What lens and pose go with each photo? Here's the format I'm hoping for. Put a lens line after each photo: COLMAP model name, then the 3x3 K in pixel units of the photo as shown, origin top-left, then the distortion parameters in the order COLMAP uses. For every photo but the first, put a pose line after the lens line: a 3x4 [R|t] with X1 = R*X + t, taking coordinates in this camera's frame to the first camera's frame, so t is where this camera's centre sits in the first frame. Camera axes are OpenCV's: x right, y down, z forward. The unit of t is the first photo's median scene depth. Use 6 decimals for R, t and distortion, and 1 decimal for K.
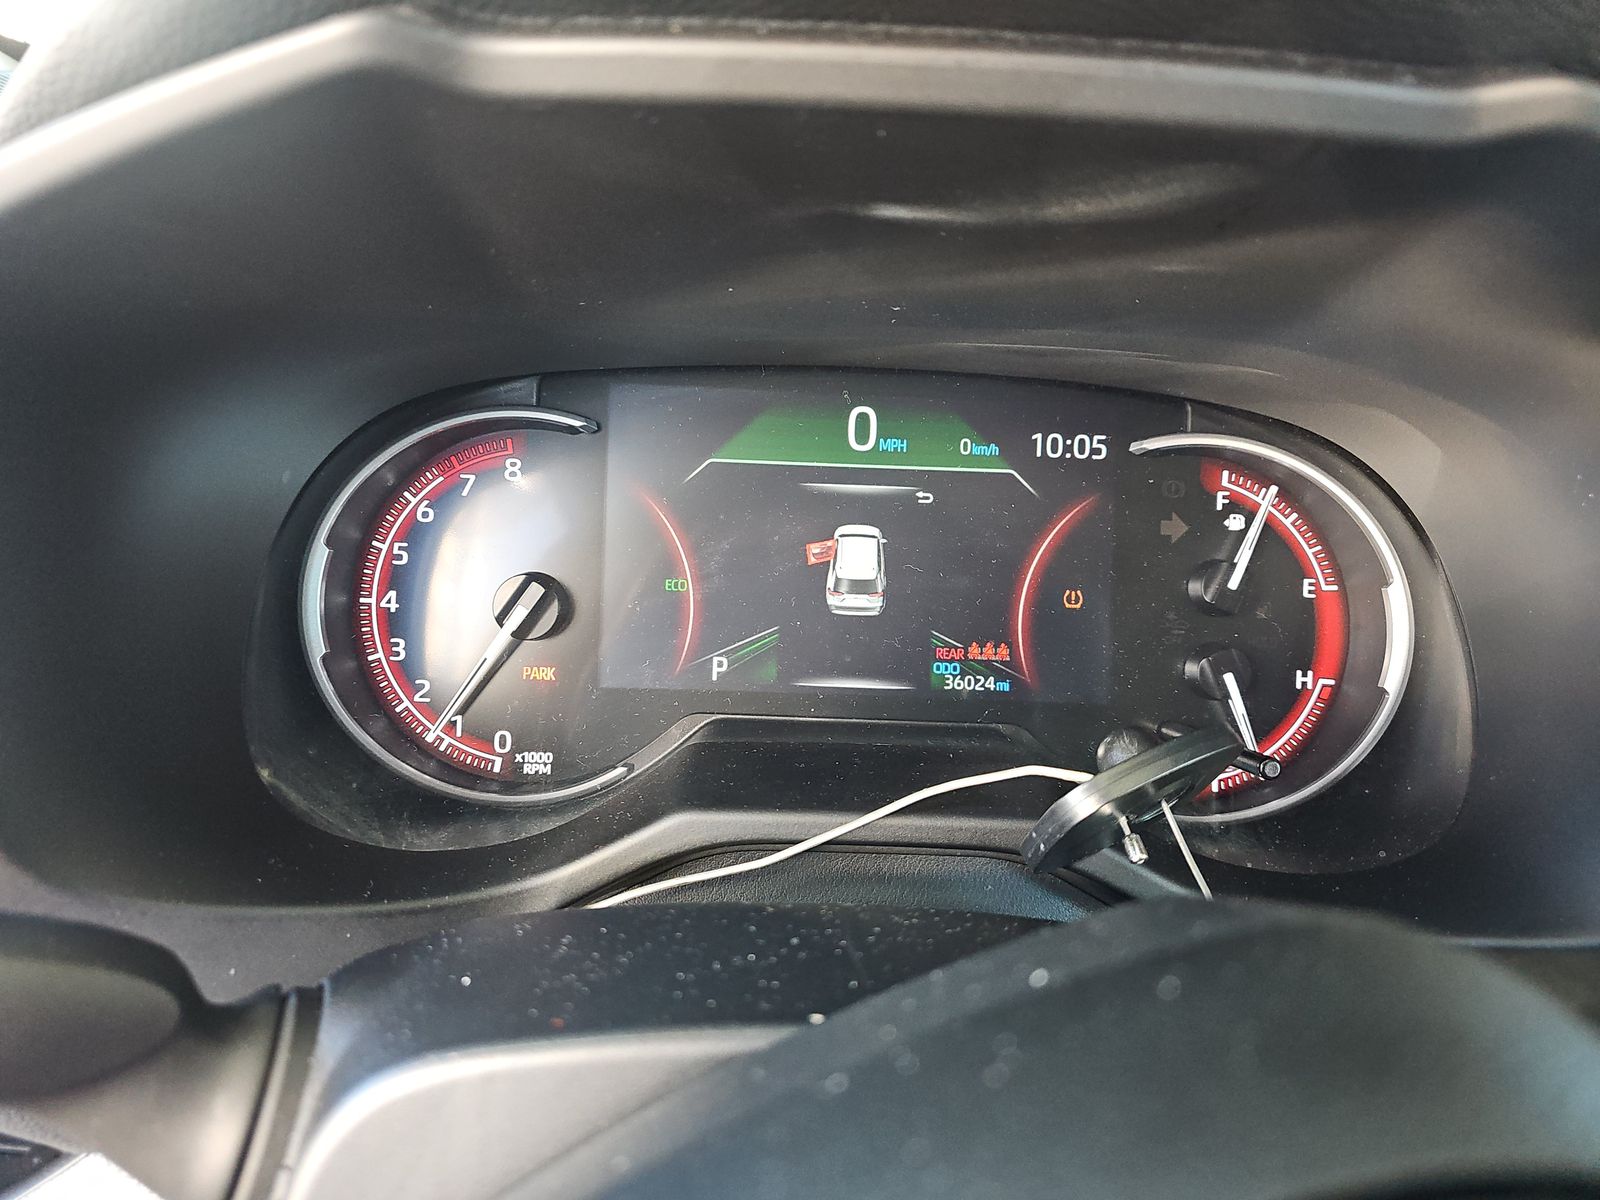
lens RADIAL K [[1100.9, 0, 800.0], [0, 1100.9, 600.0], [0, 0, 1]] dist [0.003304, -0.000202]
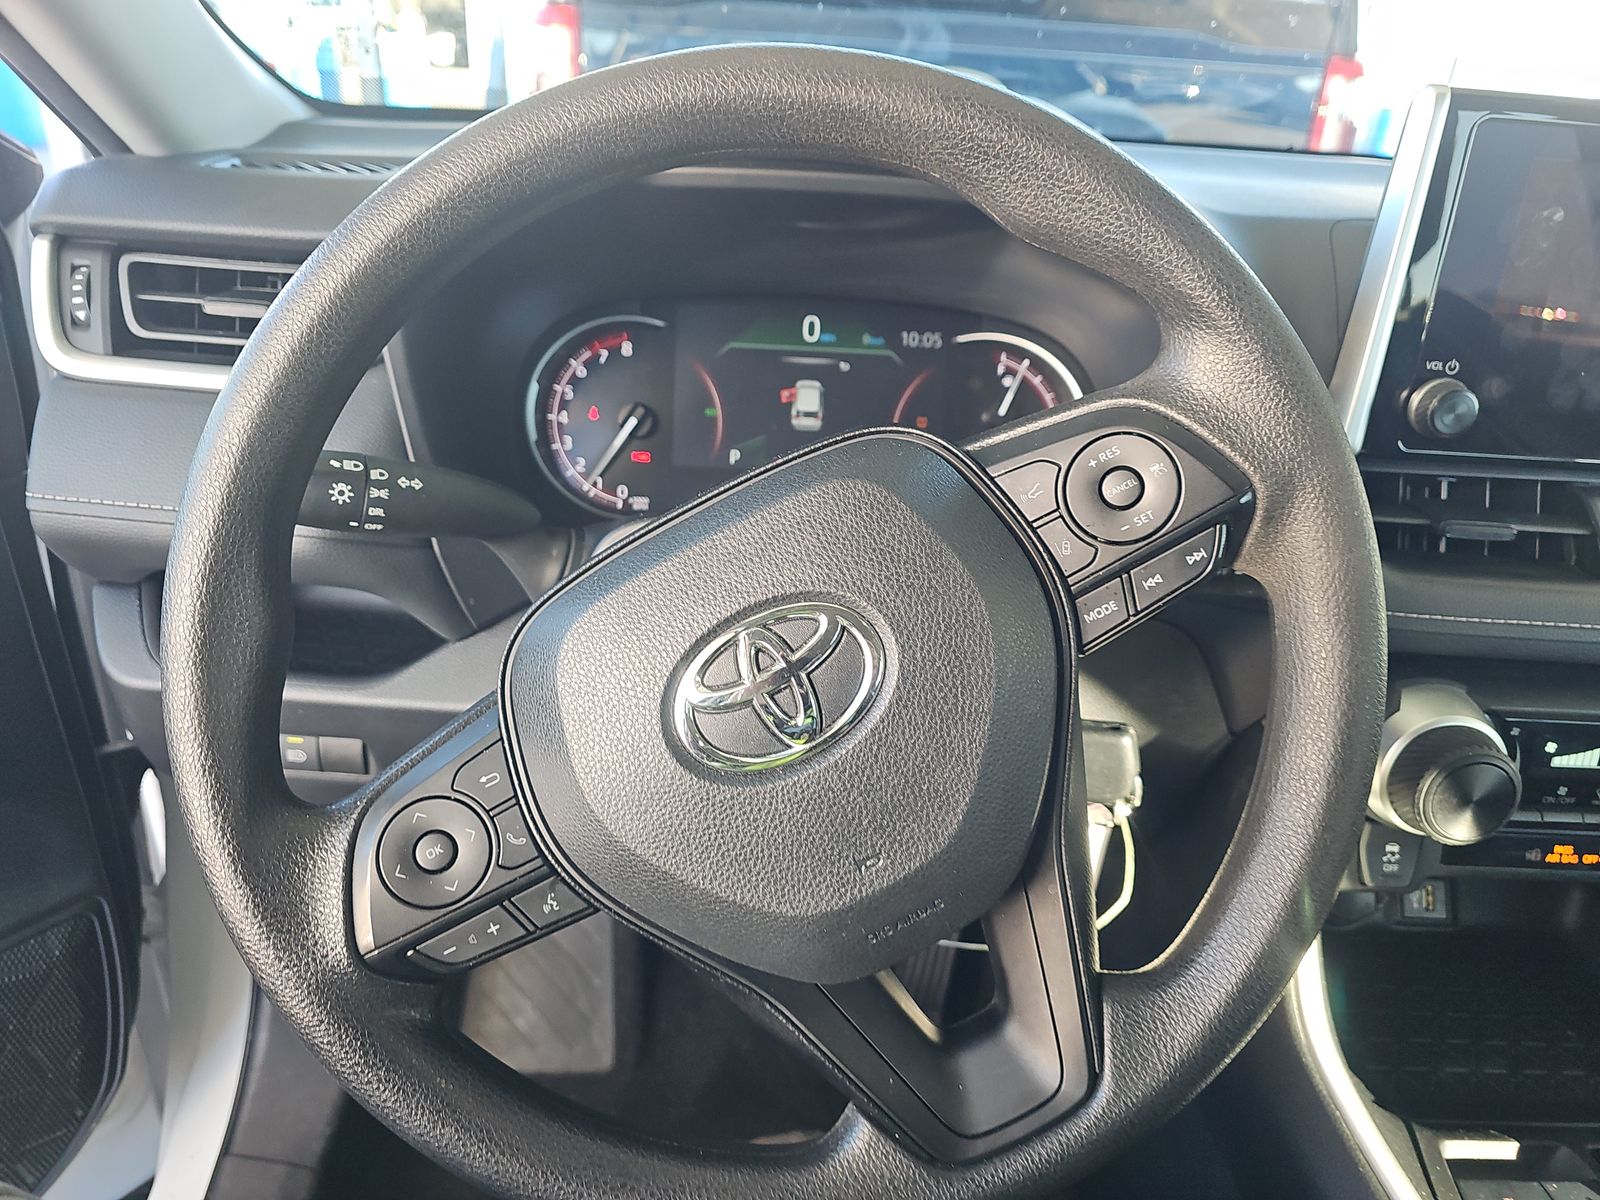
lens RADIAL K [[1067.3, 0, 812.7], [0, 1067.3, 625.1], [0, 0, 1]] dist [0.028039, -0.000208]
pose [[0.999970, 0.007694, 0.001221, 0.061496], [-0.007759, 0.997683, 0.067588, 0.227090], [-0.000698, -0.067595, 0.997713, -0.863258]]
